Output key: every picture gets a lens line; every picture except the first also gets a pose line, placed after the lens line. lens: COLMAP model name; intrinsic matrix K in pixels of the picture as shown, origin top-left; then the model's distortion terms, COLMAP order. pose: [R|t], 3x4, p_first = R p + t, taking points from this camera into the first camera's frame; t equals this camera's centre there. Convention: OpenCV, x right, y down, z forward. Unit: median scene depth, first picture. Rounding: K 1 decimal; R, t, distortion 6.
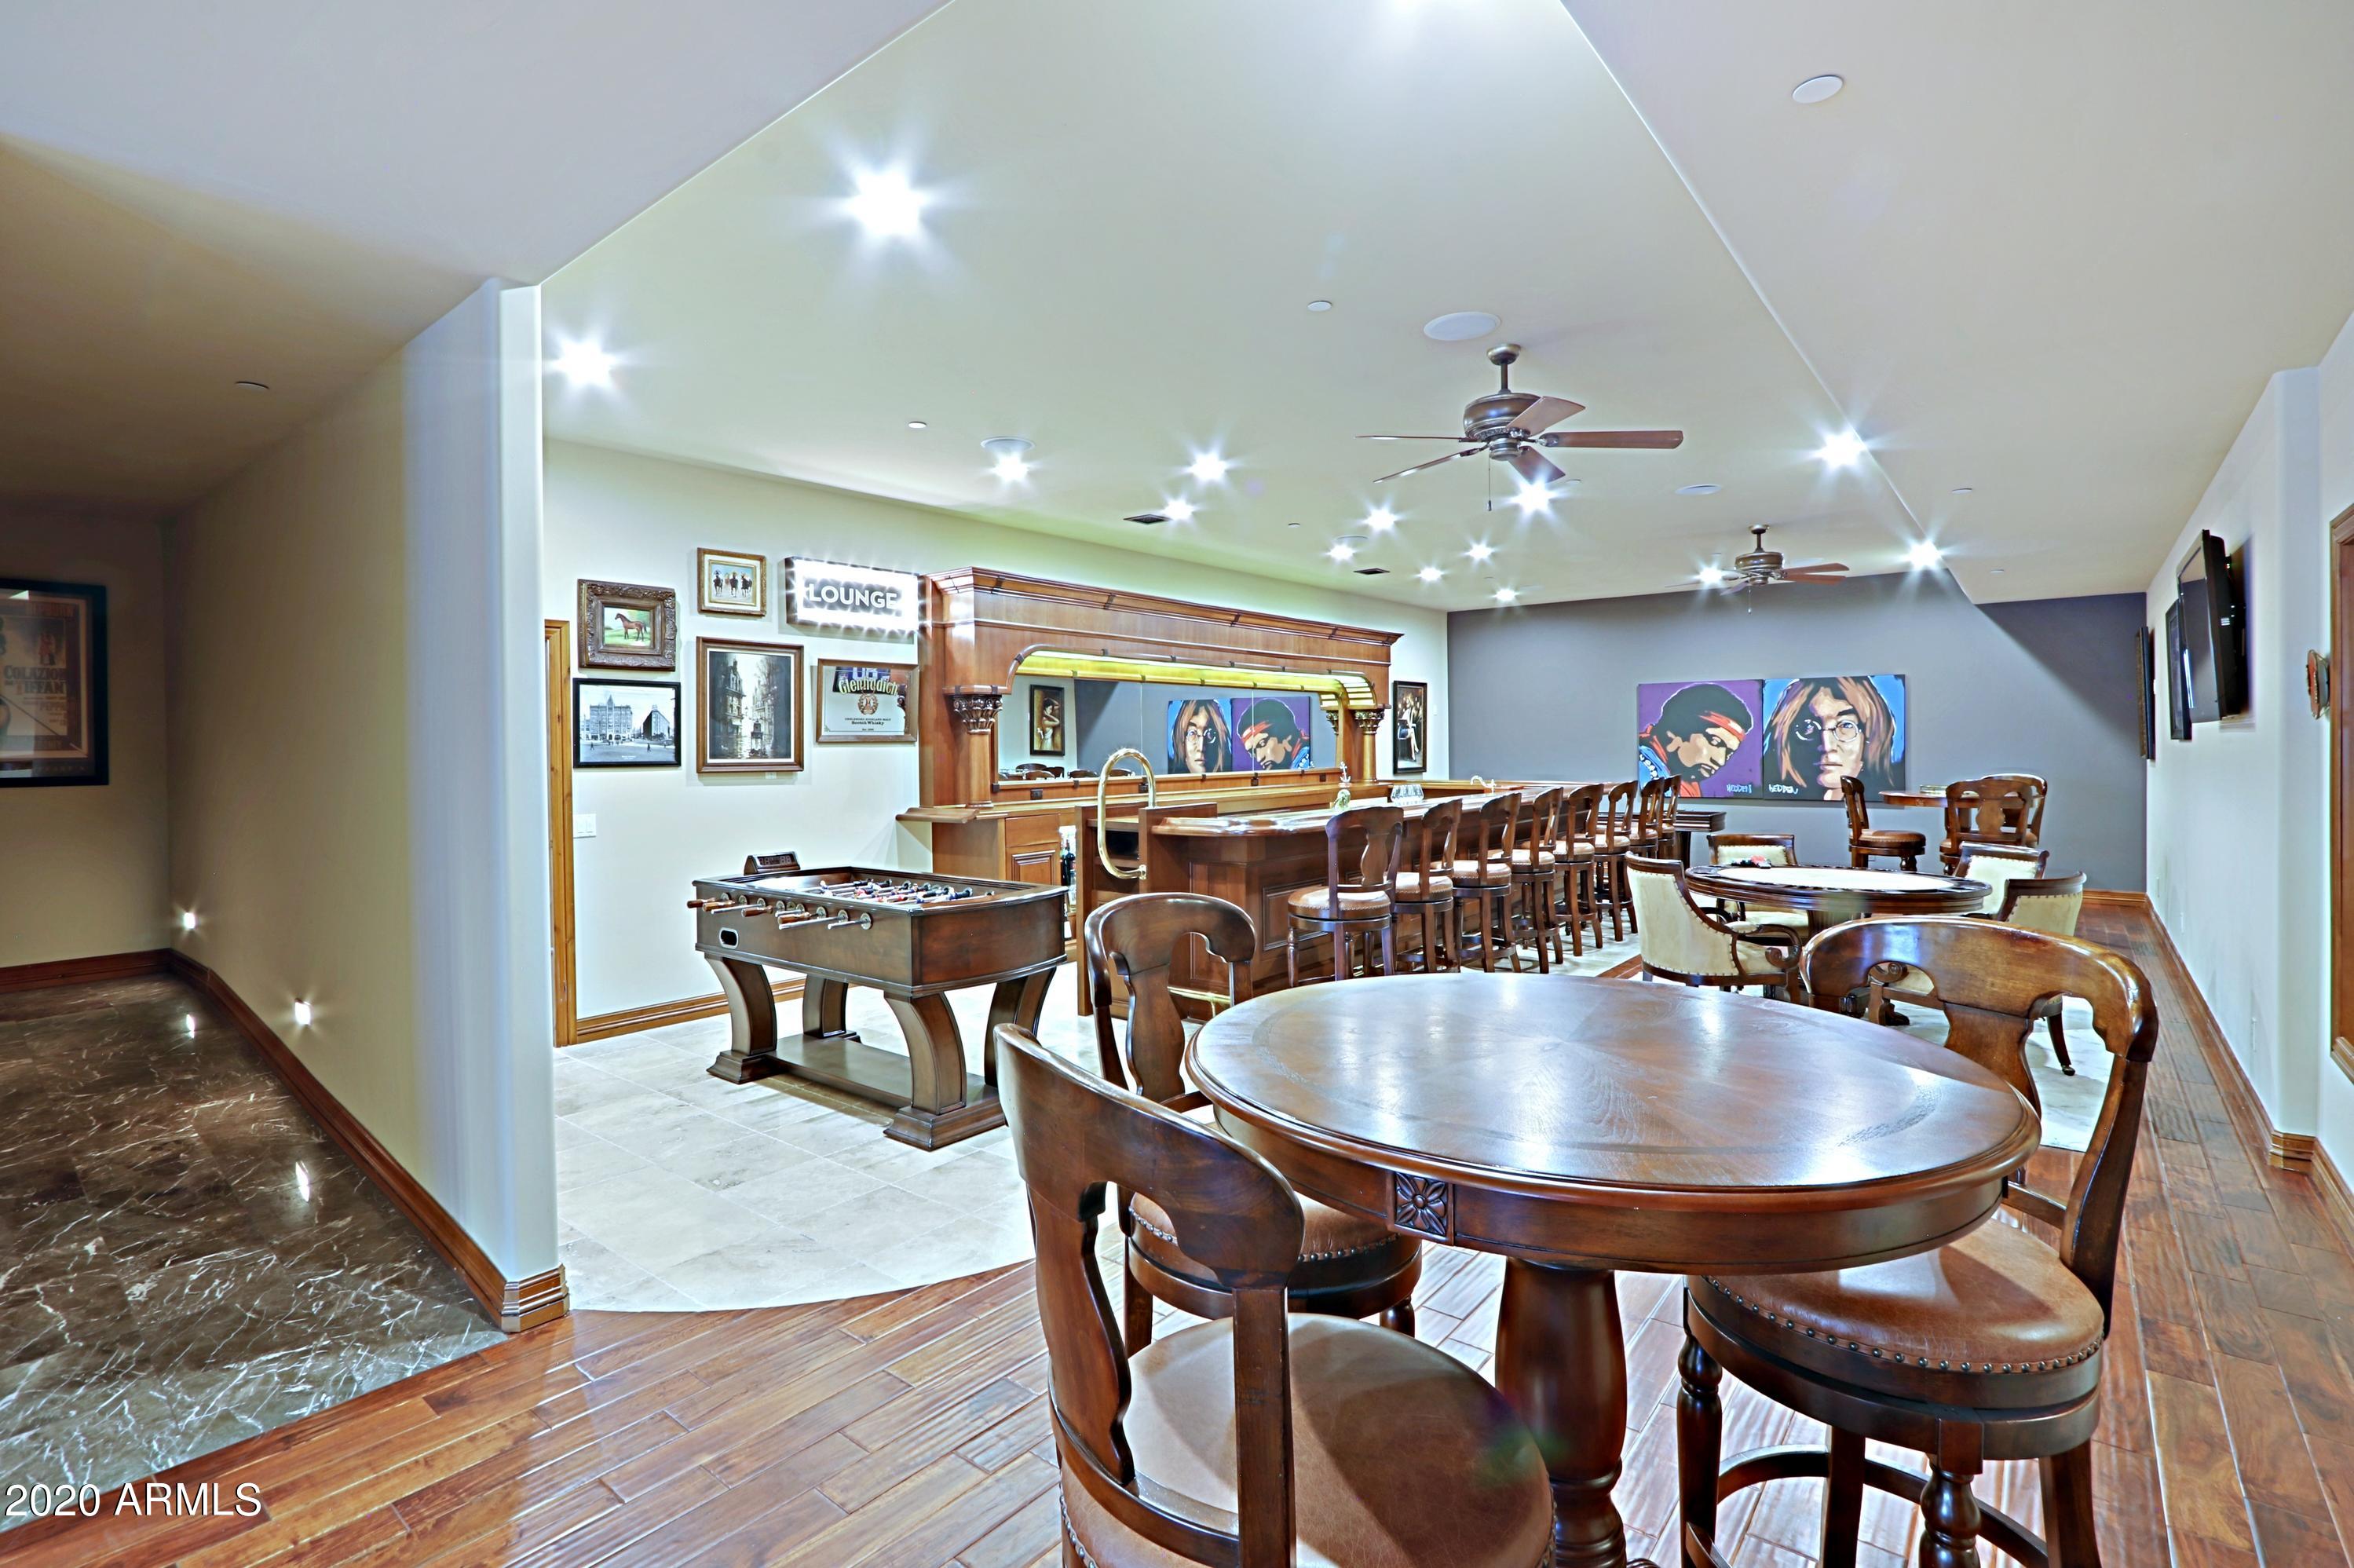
lens RADIAL K [[1104.1, 0, 1171.4], [0, 1104.1, 759.9], [0, 0, 1]] dist [-0.016111, 0.002478]
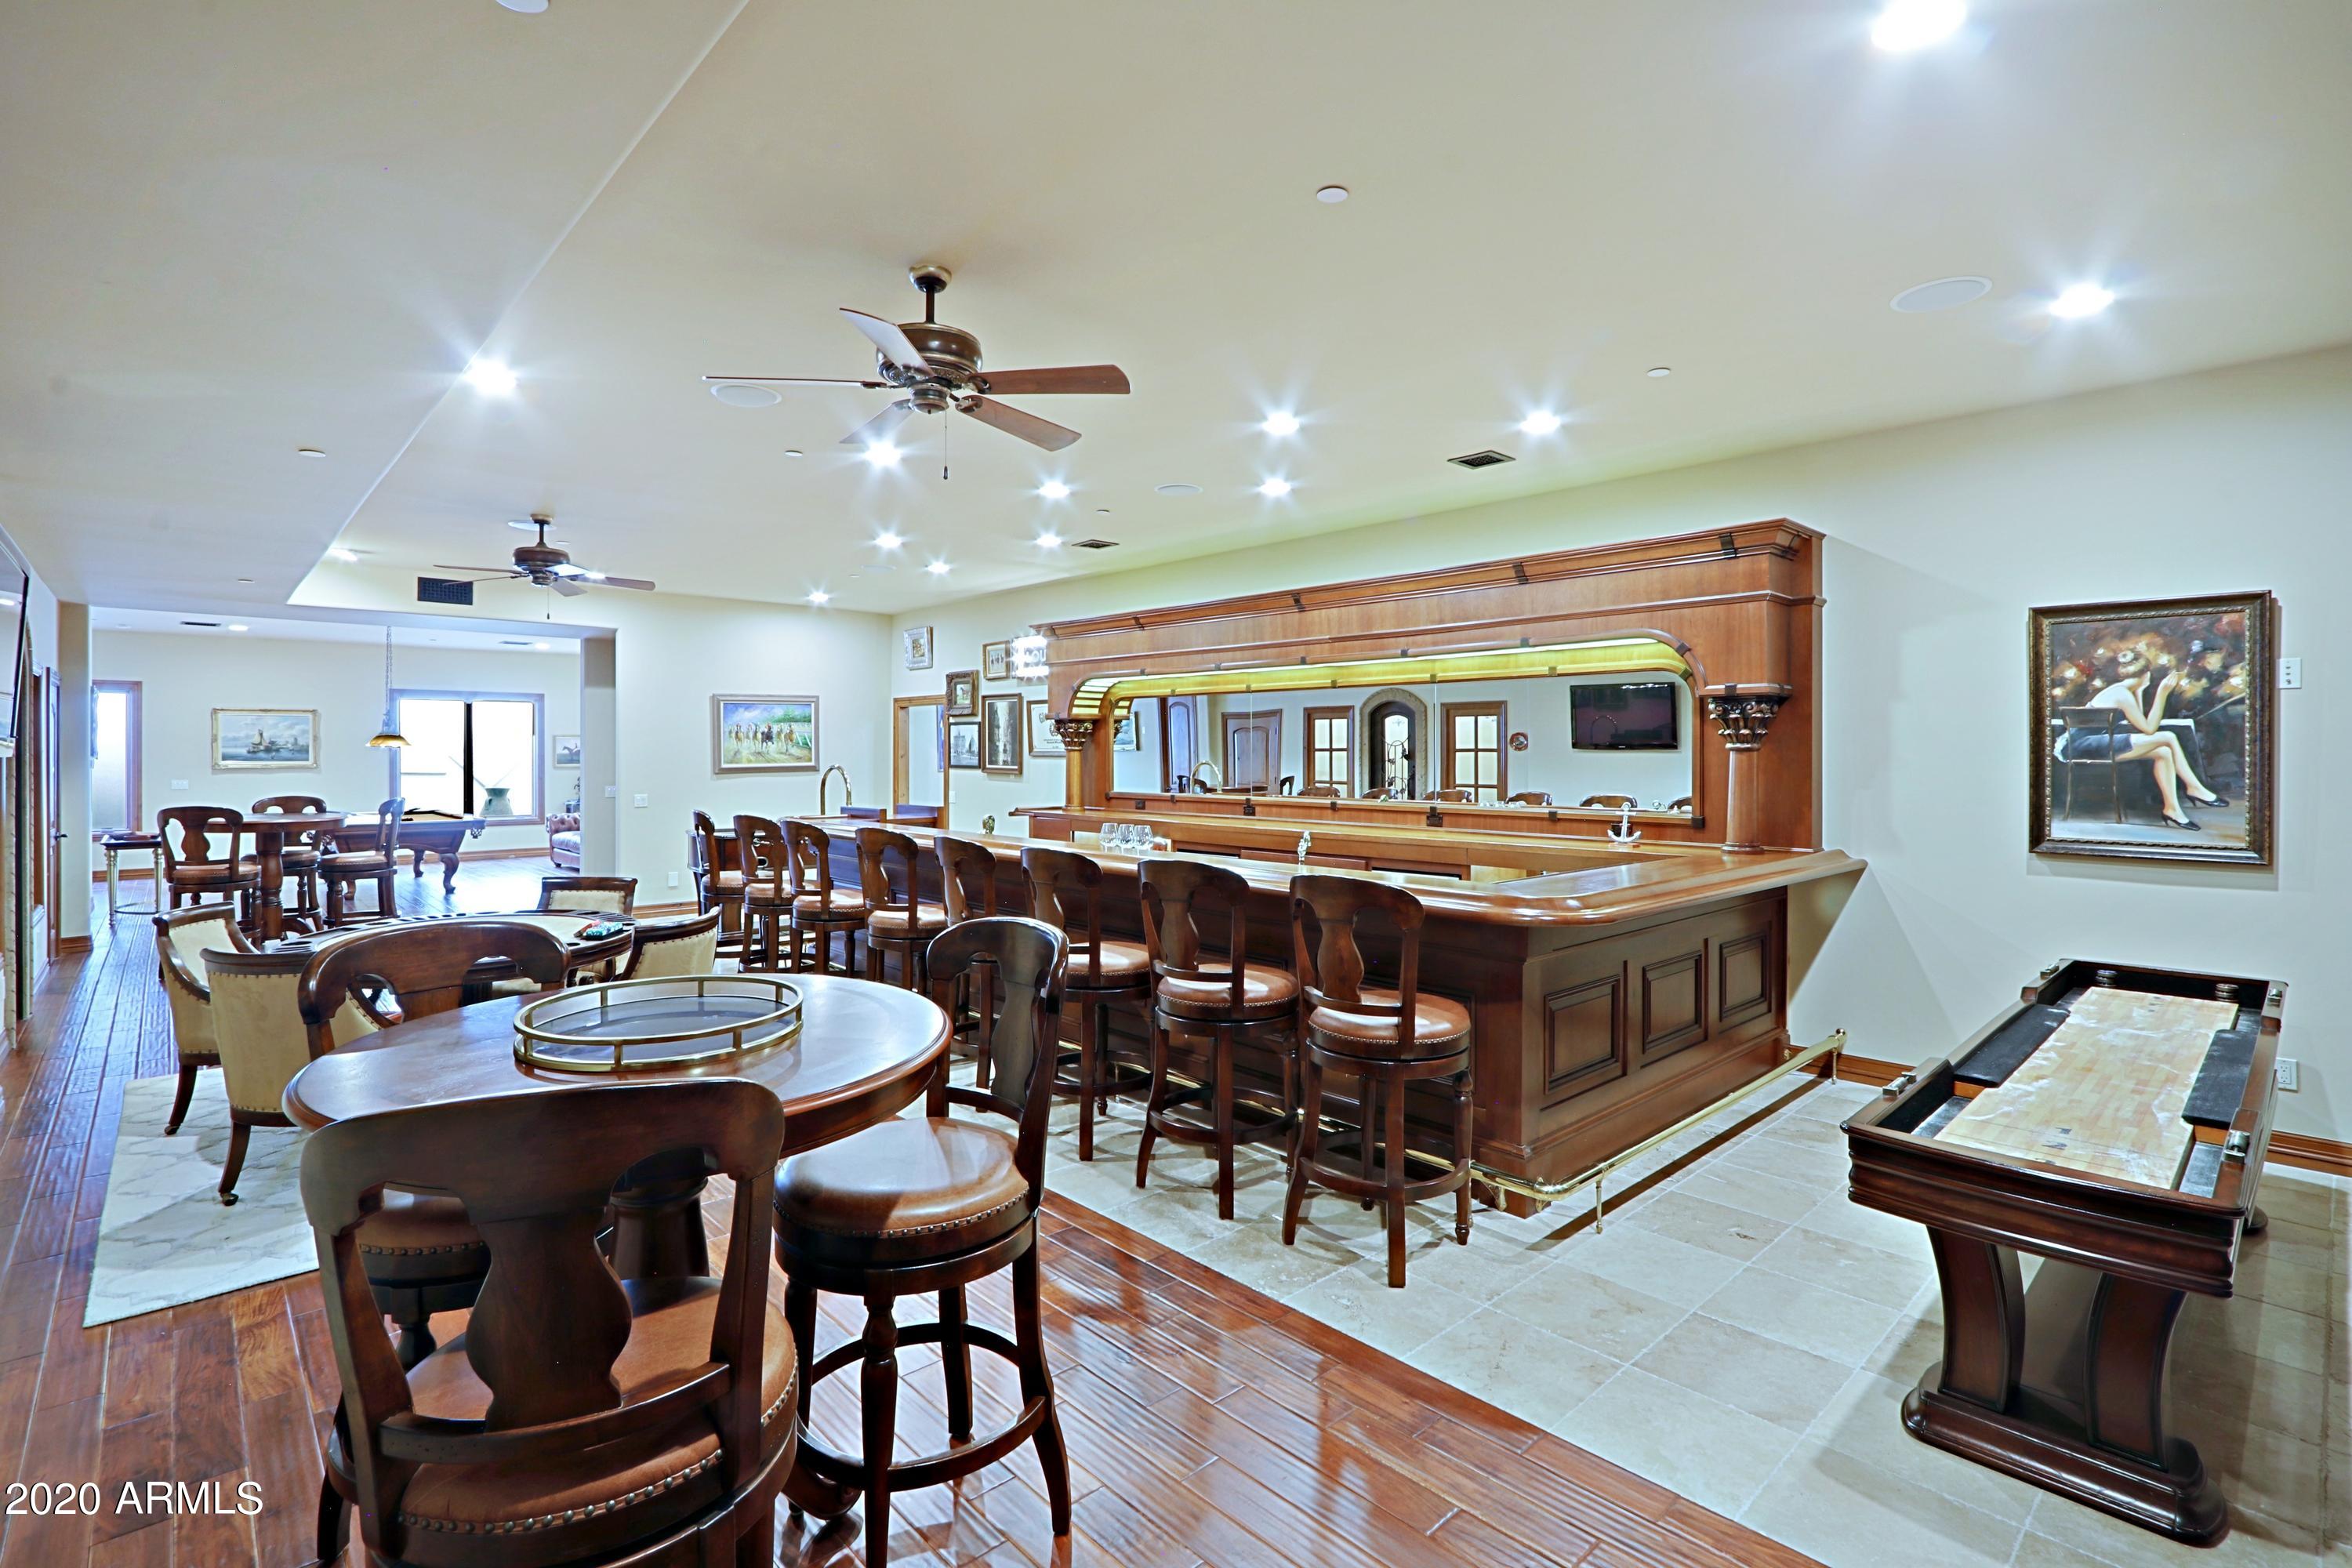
lens RADIAL K [[1103.2, 0, 1176.1], [0, 1103.2, 744.6], [0, 0, 1]] dist [-0.016111, 0.002478]
pose [[-0.136310, 0.002420, -0.990663, 0.761436], [-0.014652, 0.999883, 0.004458, -0.027004], [0.990558, 0.015123, -0.136258, 0.927495]]
